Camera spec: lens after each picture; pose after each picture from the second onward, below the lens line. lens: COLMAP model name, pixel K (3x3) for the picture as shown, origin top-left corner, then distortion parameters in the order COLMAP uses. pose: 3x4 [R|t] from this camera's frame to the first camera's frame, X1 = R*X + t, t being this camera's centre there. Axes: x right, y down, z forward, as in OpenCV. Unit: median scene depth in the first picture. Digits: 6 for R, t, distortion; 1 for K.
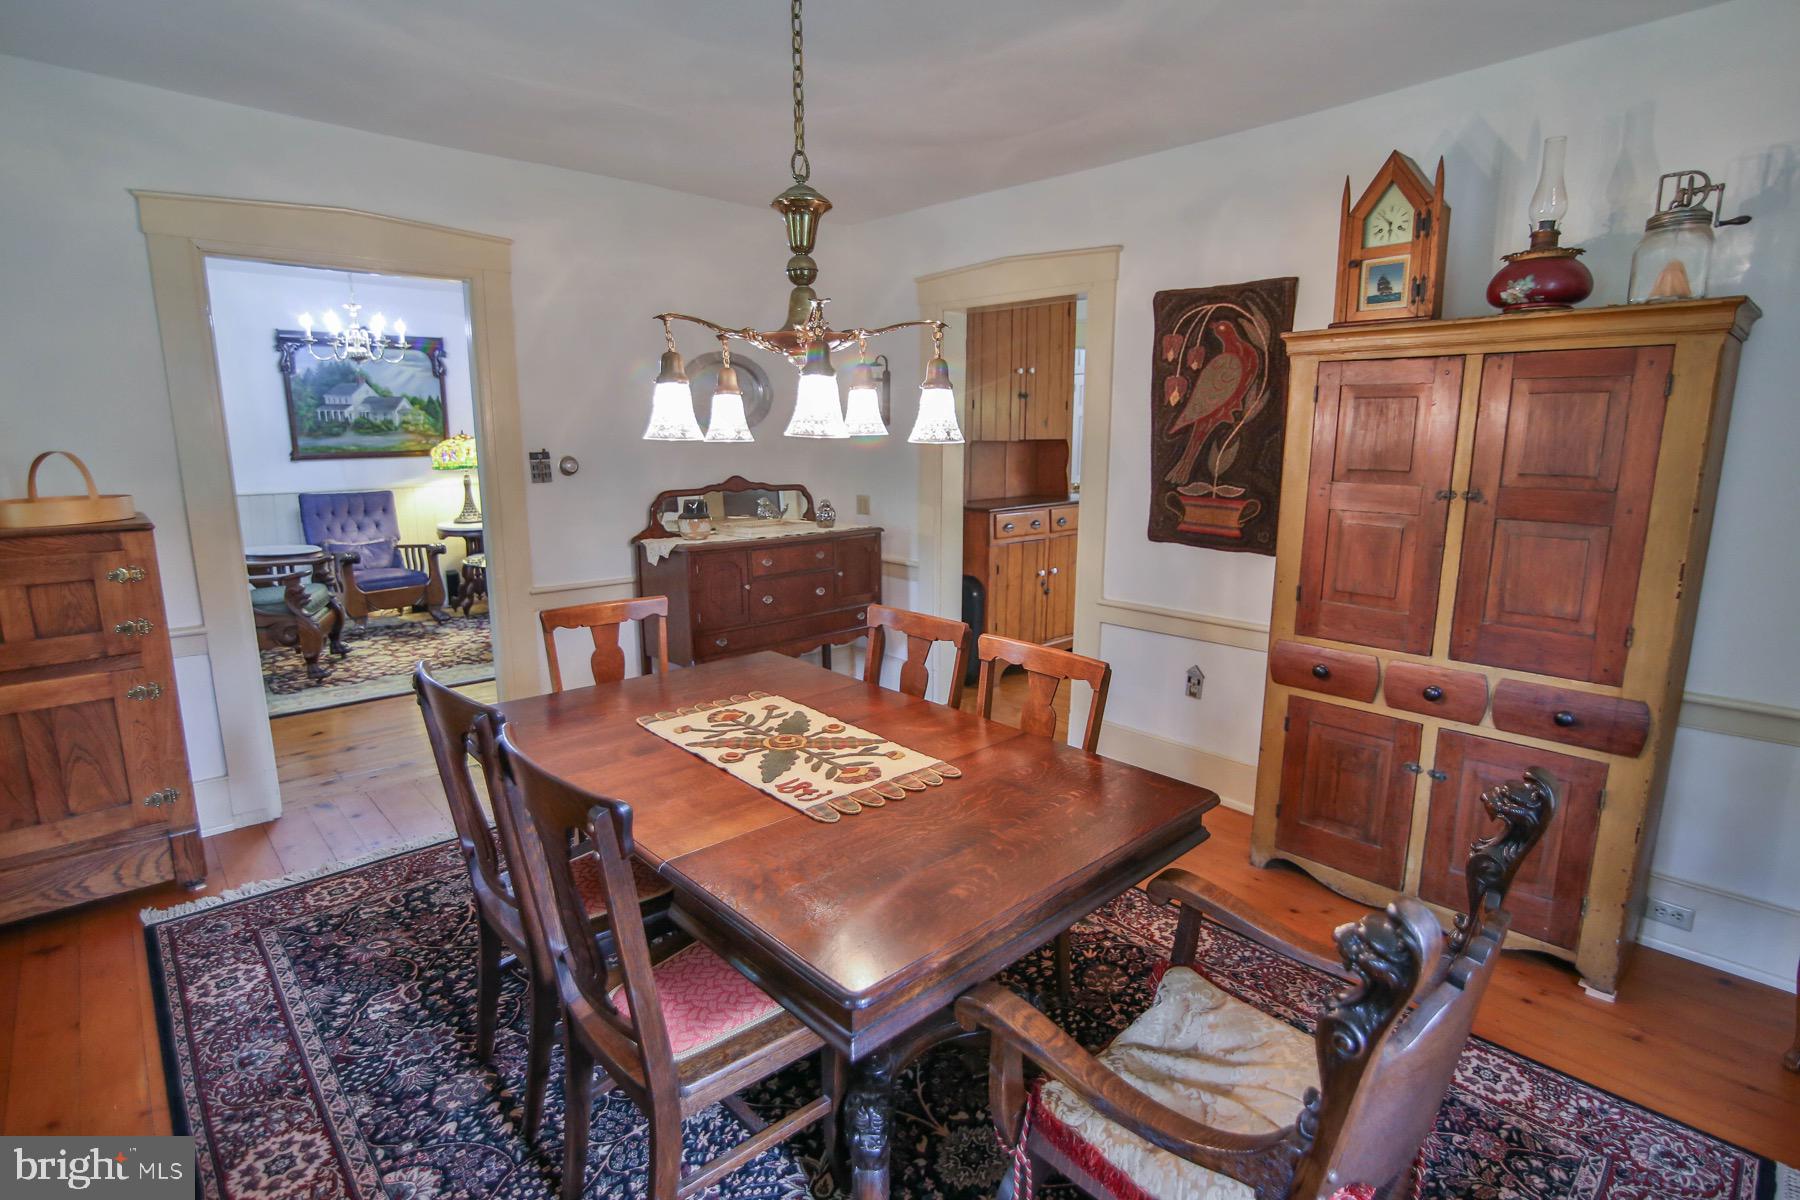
lens RADIAL K [[877.9, 0, 897.0], [0, 877.9, 596.9], [0, 0, 1]] dist [-0.019696, 0.000930]
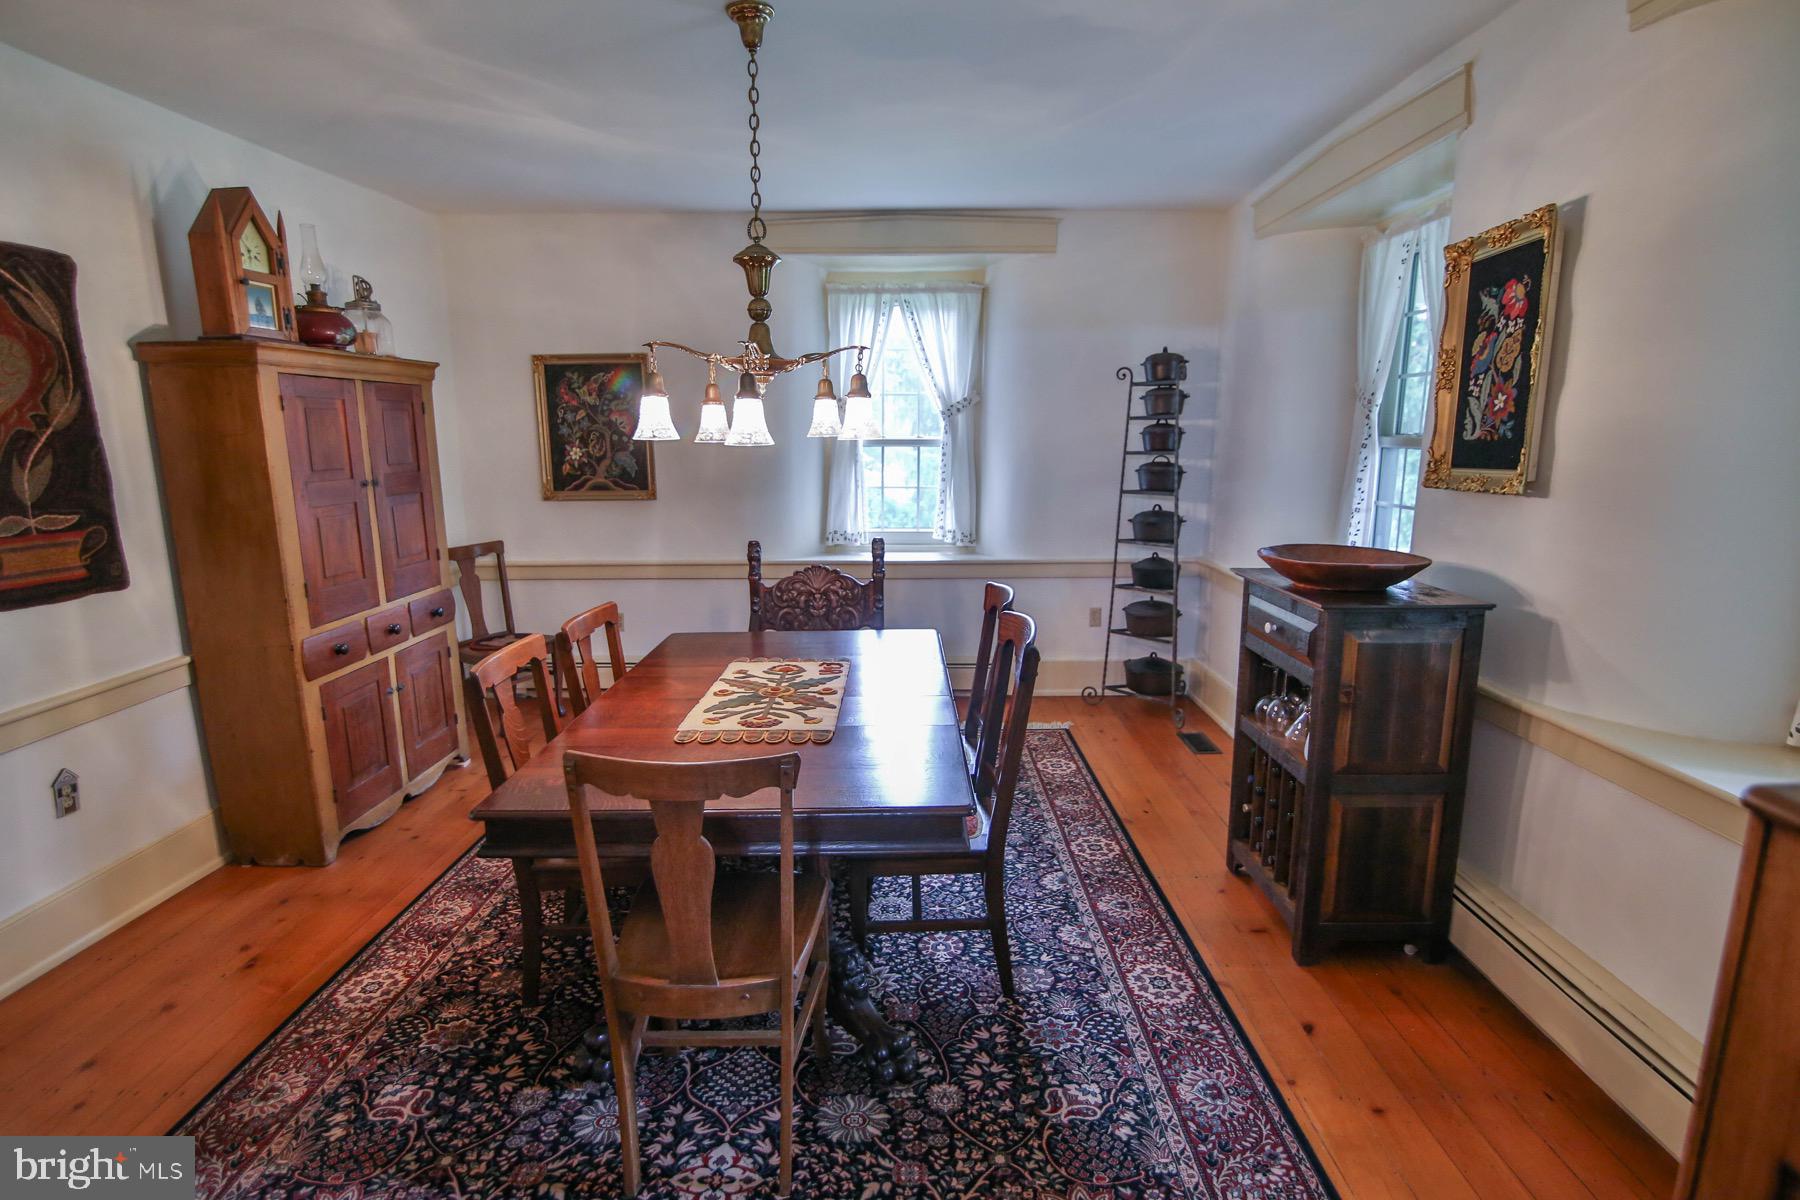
lens RADIAL K [[877.9, 0, 897.0], [0, 877.9, 596.9], [0, 0, 1]] dist [-0.019696, 0.000930]
pose [[-0.728288, -0.125082, 0.673759, -0.963825], [0.134488, 0.937991, 0.319509, -0.294847], [-0.671945, 0.323307, -0.666305, 1.521037]]
